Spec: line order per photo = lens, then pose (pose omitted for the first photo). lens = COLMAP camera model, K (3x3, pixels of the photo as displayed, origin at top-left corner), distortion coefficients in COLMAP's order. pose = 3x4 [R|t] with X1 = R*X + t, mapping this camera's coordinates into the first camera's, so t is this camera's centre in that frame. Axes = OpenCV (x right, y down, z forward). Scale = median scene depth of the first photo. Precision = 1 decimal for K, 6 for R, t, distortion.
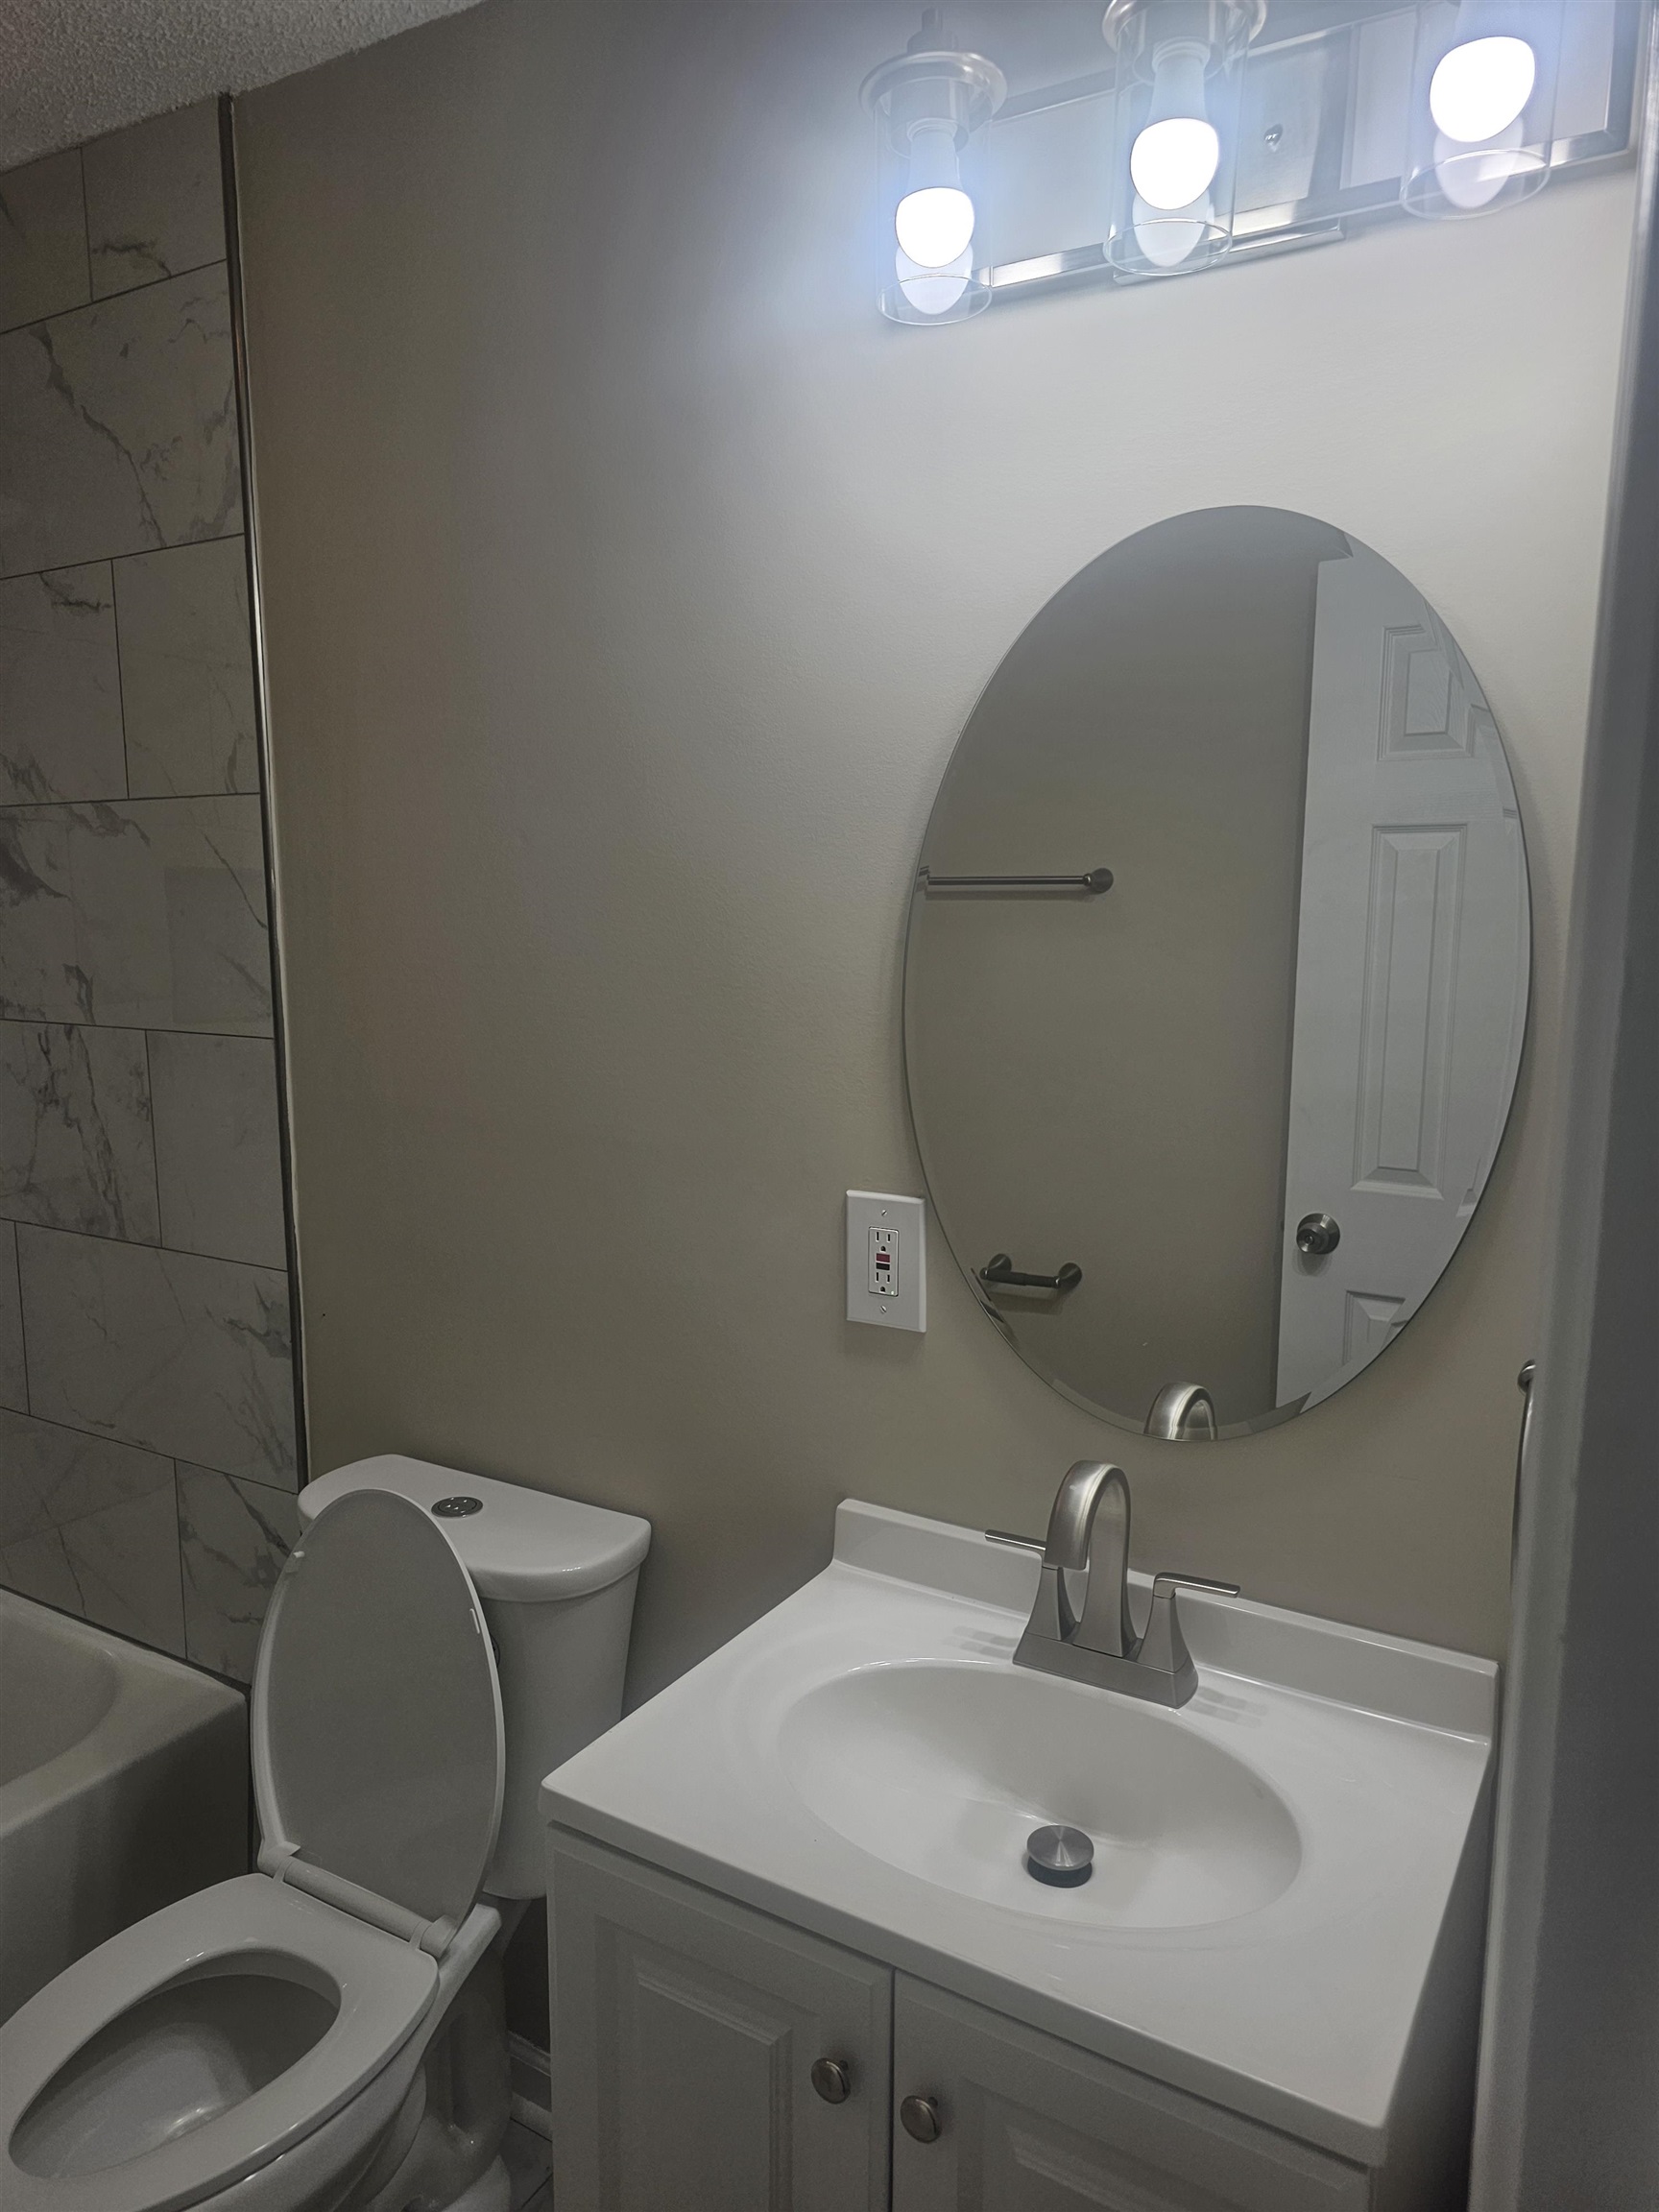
lens RADIAL K [[1485.7, 0, 826.7], [0, 1485.7, 1119.6], [0, 0, 1]] dist [0.016239, 0.002562]
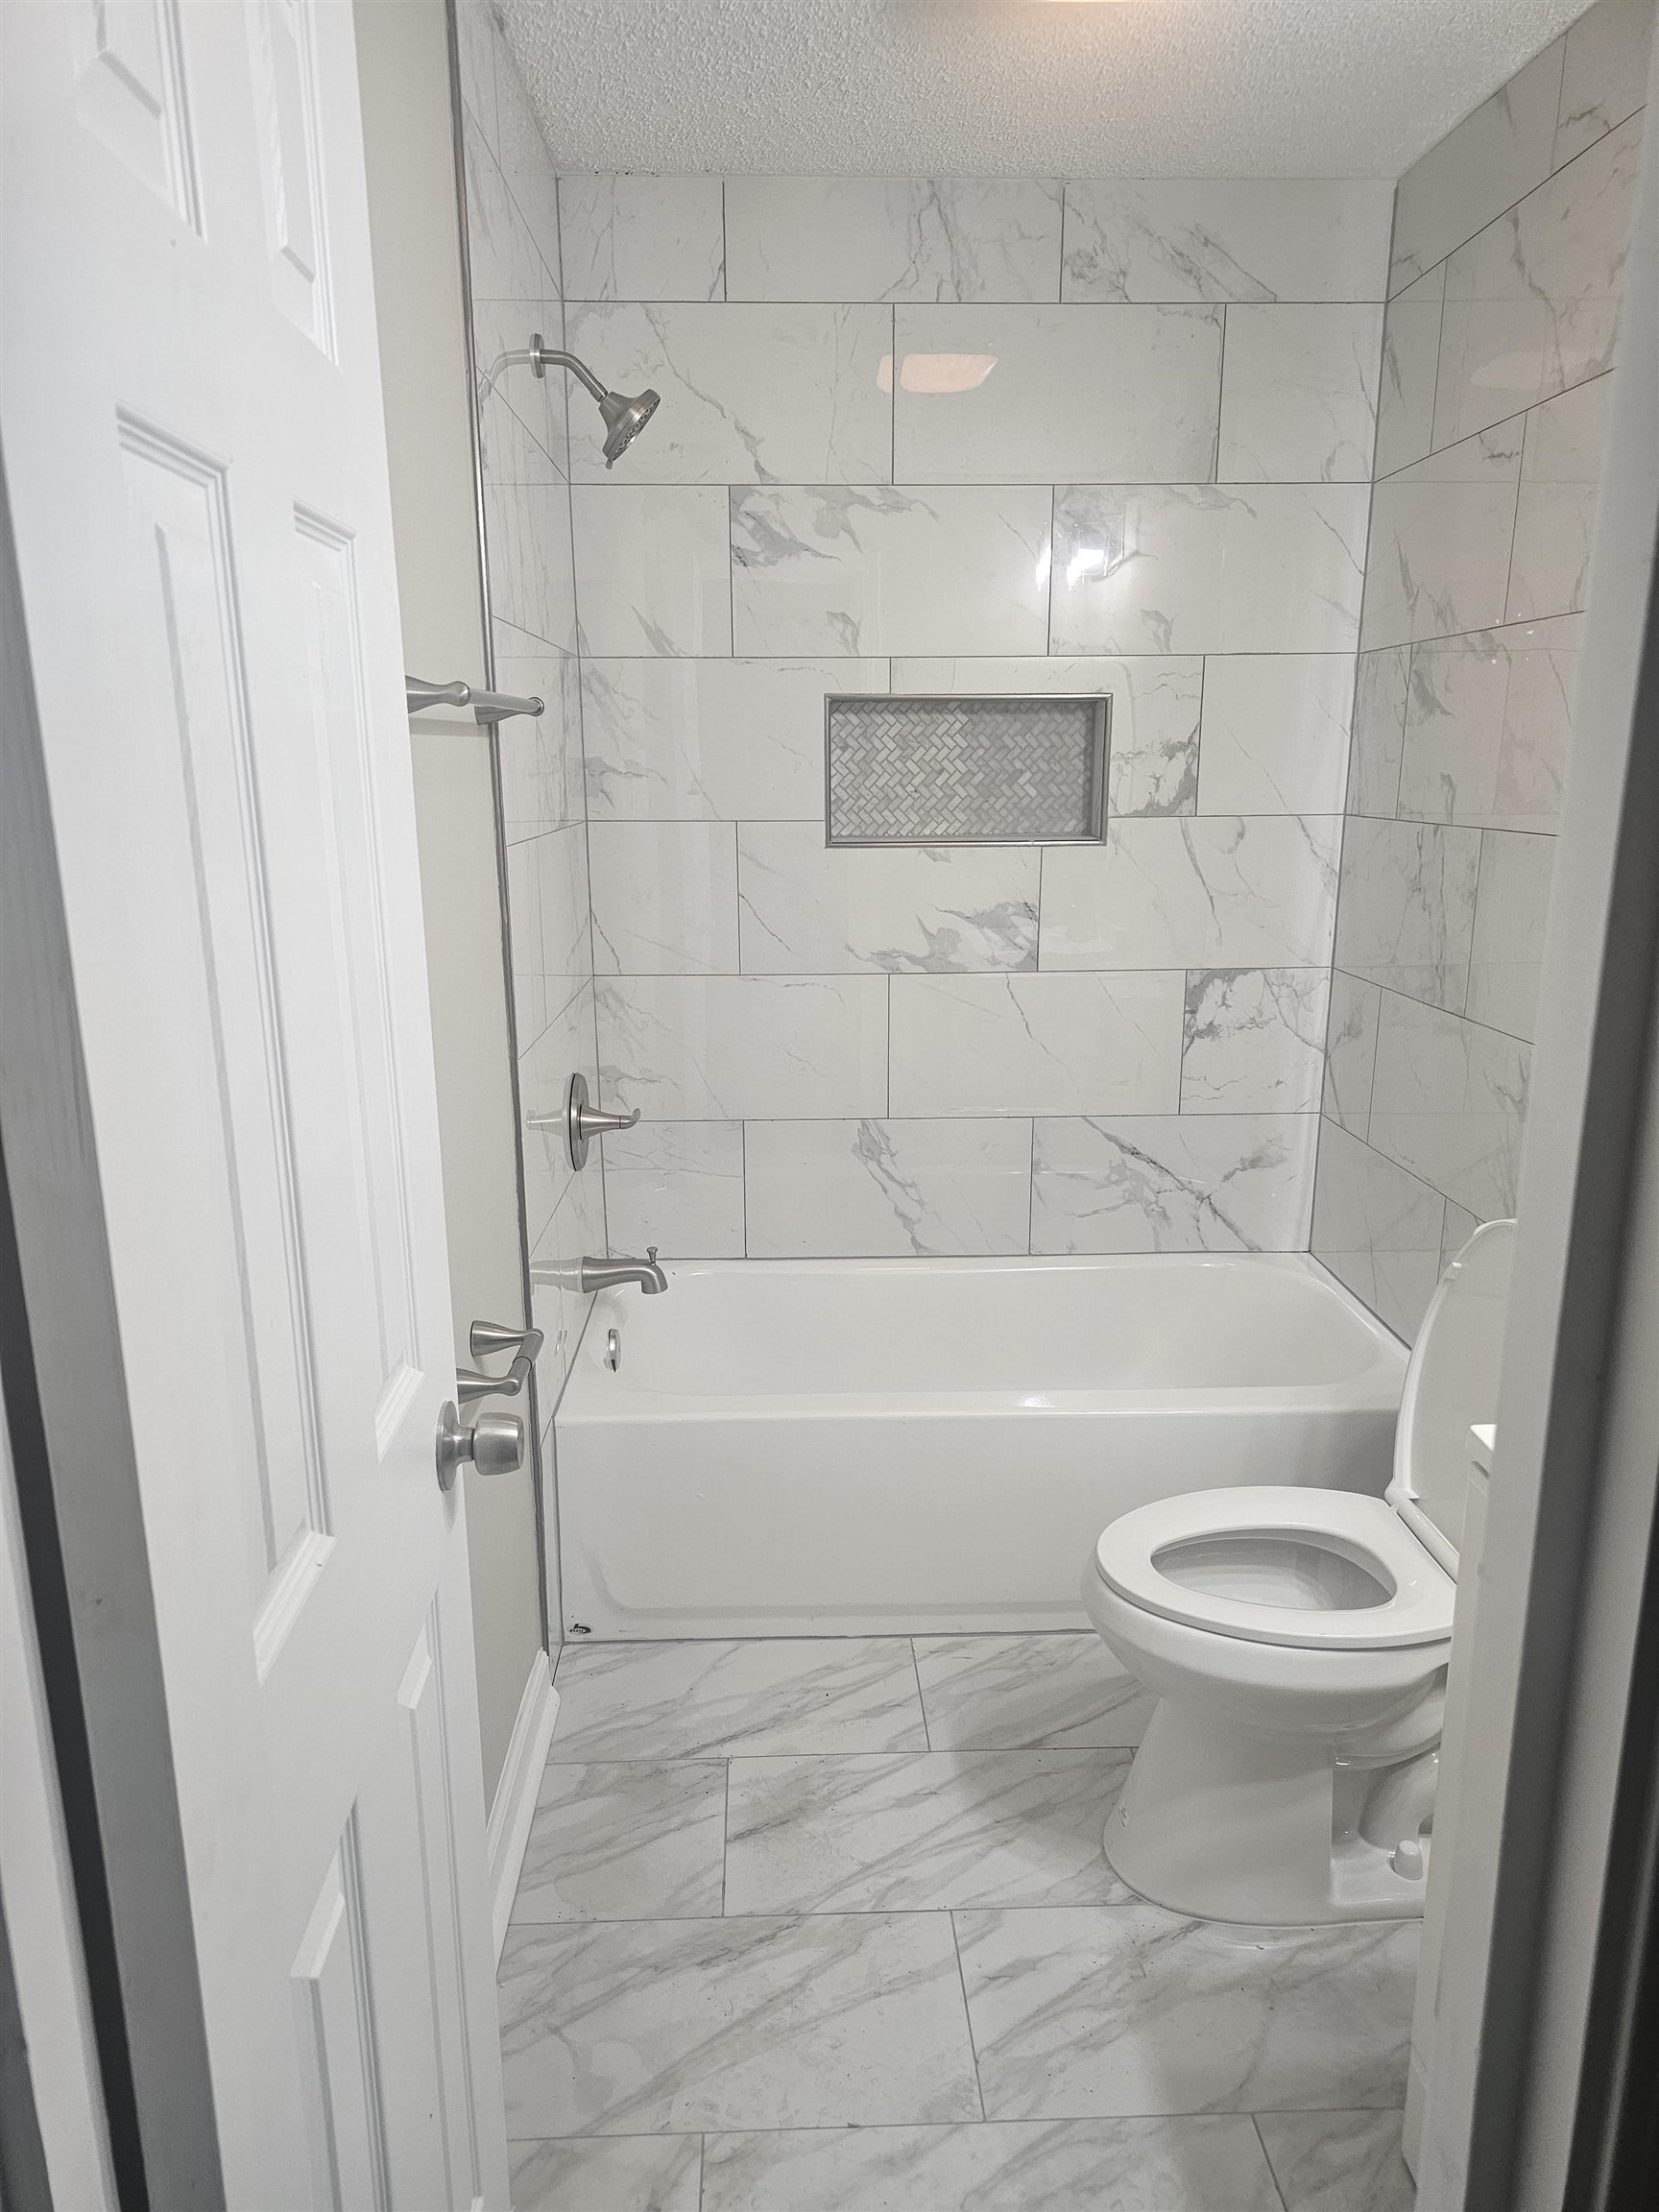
lens RADIAL K [[1485.7, 0, 826.0], [0, 1485.7, 1102.7], [0, 0, 1]] dist [0.016239, 0.002562]
pose [[0.539664, 0.192145, -0.819660, 0.272005], [-0.121005, 0.981200, 0.150345, 0.037838], [0.833139, 0.018047, 0.552769, -0.070953]]
